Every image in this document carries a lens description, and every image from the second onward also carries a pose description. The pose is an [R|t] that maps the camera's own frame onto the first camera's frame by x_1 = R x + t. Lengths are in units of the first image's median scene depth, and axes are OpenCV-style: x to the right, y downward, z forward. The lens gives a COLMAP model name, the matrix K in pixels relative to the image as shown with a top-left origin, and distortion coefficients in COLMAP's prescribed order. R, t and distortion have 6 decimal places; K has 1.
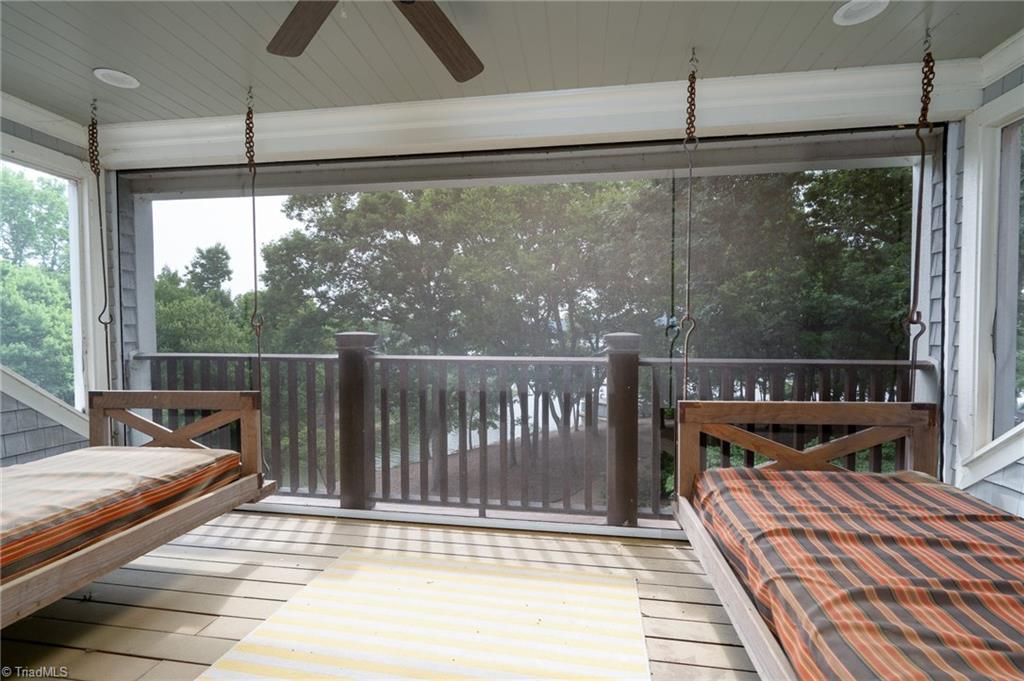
lens RADIAL K [[471.5, 0, 512.0], [0, 471.5, 340.5], [0, 0, 1]] dist [-0.002378, 0.000419]
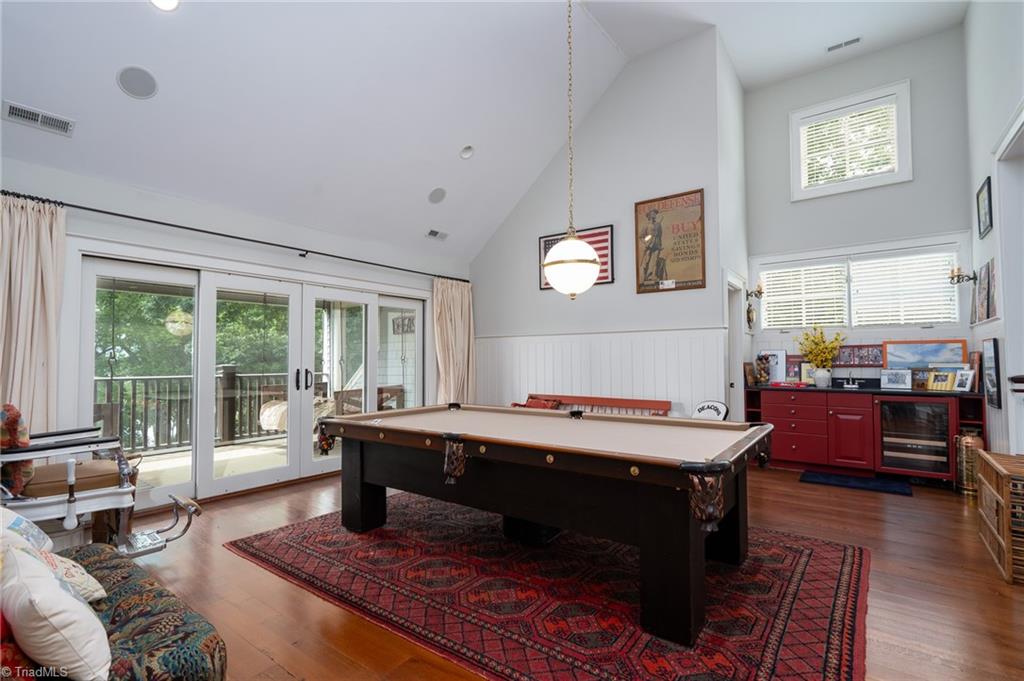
lens RADIAL K [[471.5, 0, 512.0], [0, 471.5, 340.5], [0, 0, 1]] dist [-0.002378, 0.000419]
pose [[0.484622, 0.034267, 0.874052, -0.344728], [0.023950, 0.998338, -0.052418, 0.006429], [-0.874396, 0.046336, 0.482996, -0.433894]]
